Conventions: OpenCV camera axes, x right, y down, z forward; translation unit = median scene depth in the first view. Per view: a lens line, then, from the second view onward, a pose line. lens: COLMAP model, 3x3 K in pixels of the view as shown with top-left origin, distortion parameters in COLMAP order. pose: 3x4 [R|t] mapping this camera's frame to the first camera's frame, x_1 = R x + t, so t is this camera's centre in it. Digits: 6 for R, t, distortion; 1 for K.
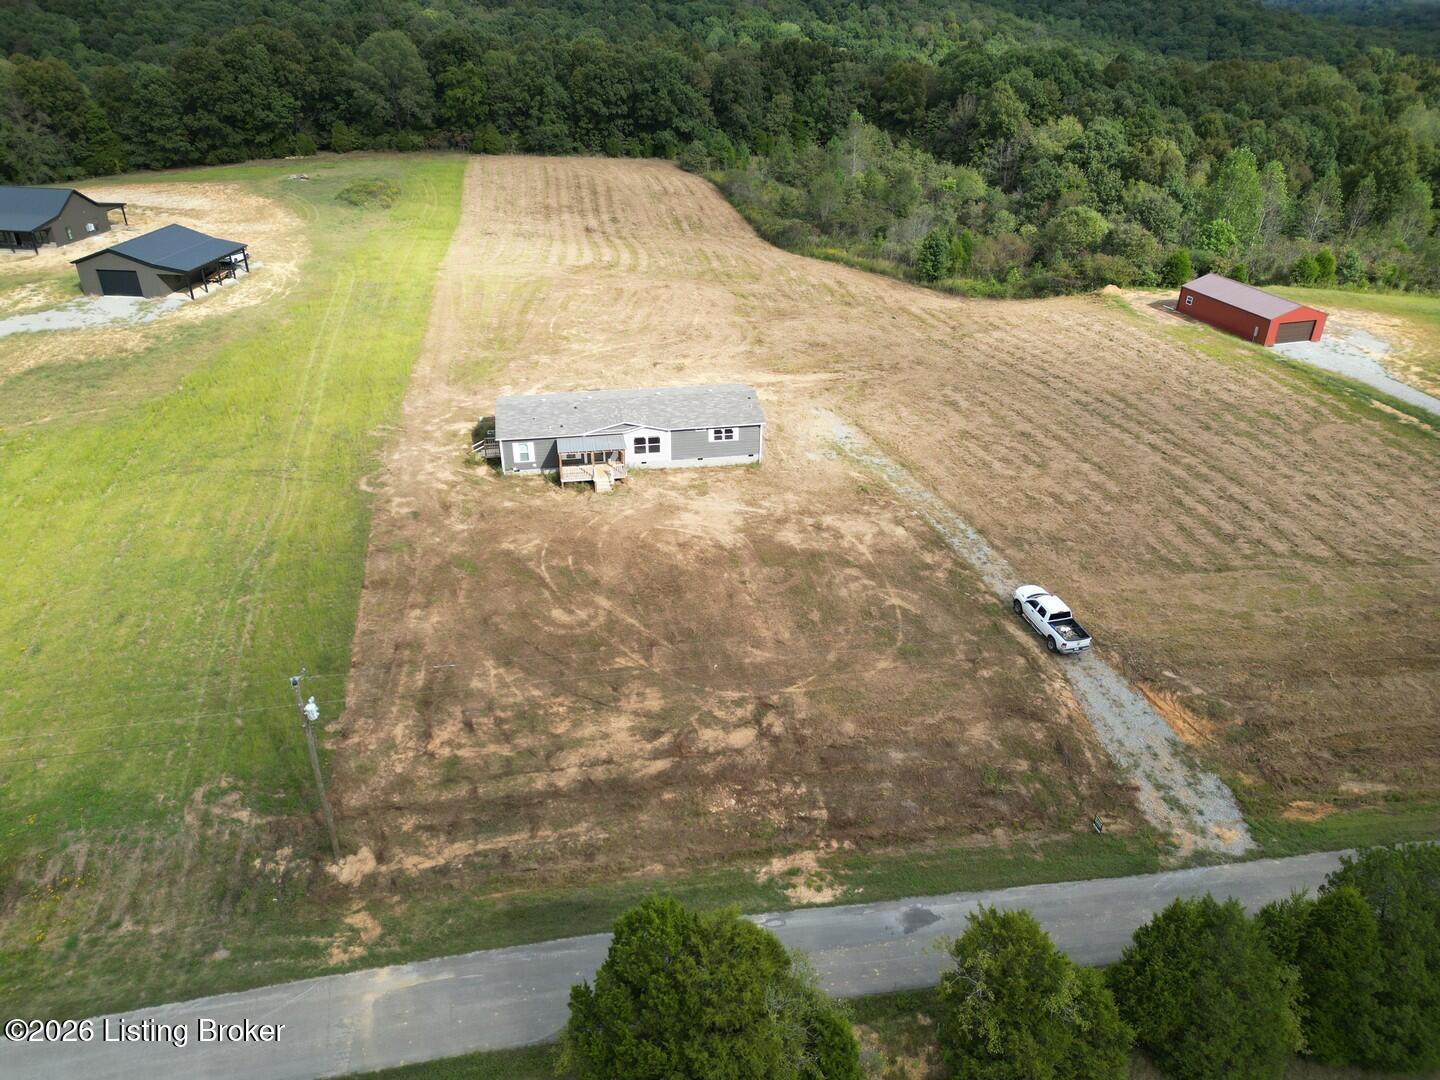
lens RADIAL K [[1001.4, 0, 722.5], [0, 1001.4, 525.6], [0, 0, 1]] dist [0.058881, -0.046364]
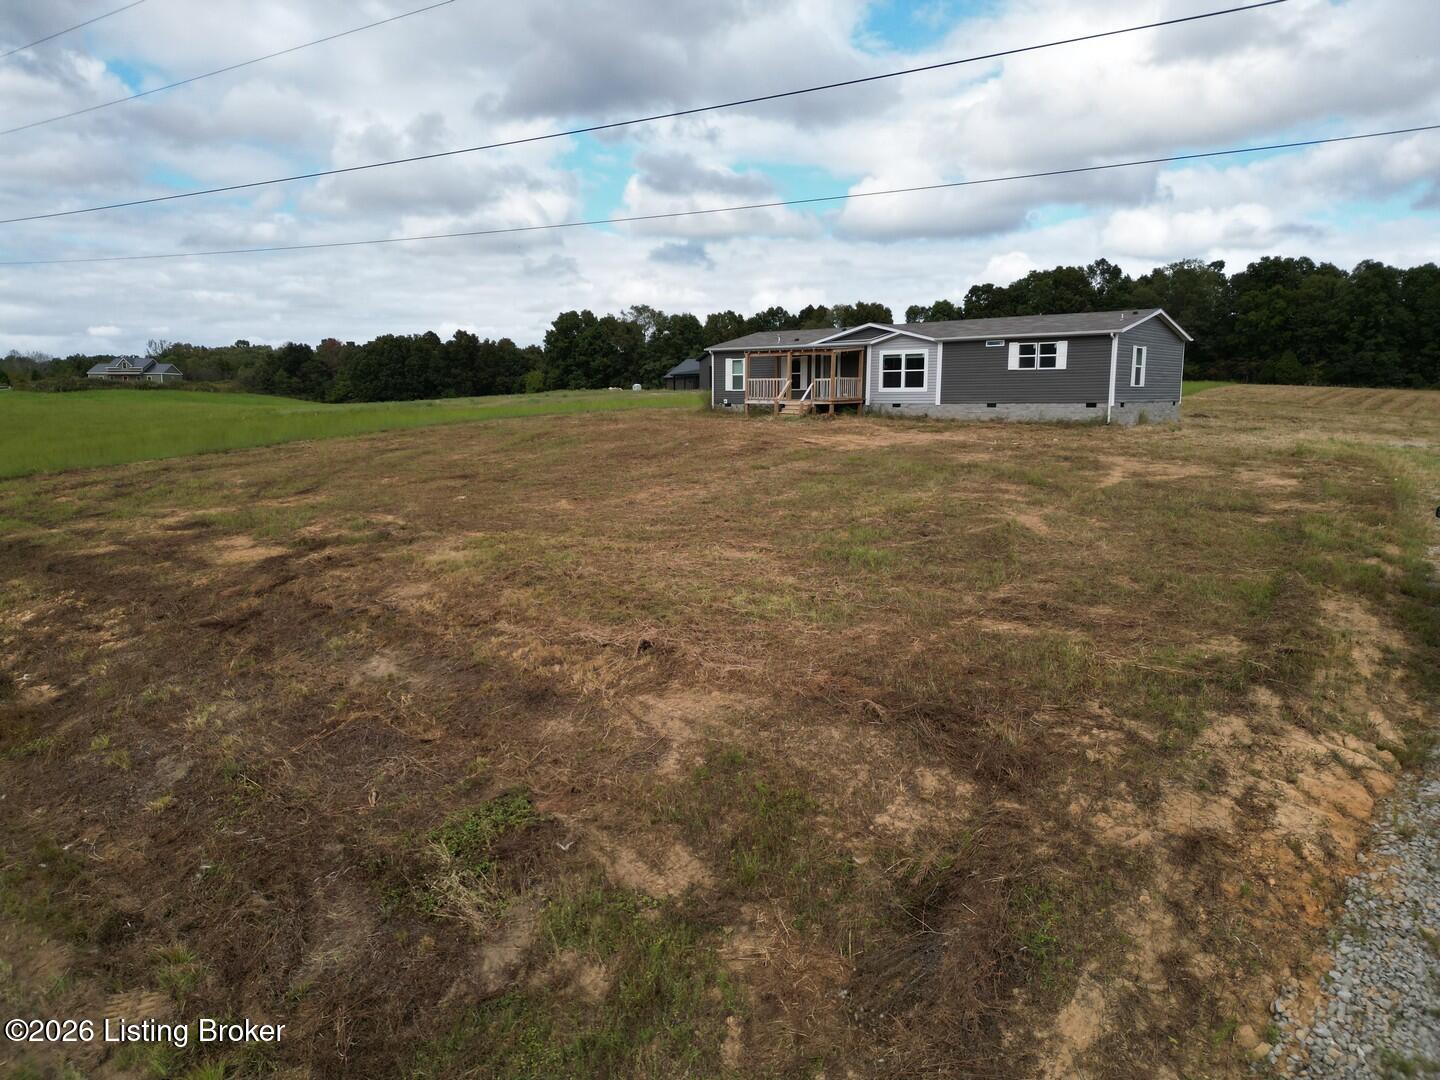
lens RADIAL K [[1001.4, 0, 718.9], [0, 1001.4, 557.1], [0, 0, 1]] dist [0.058881, -0.046364]
pose [[0.643527, 0.114799, -0.756766, 0.319202], [-0.358641, 0.918666, -0.165617, 0.157451], [0.676203, 0.377986, 0.632358, 0.647082]]
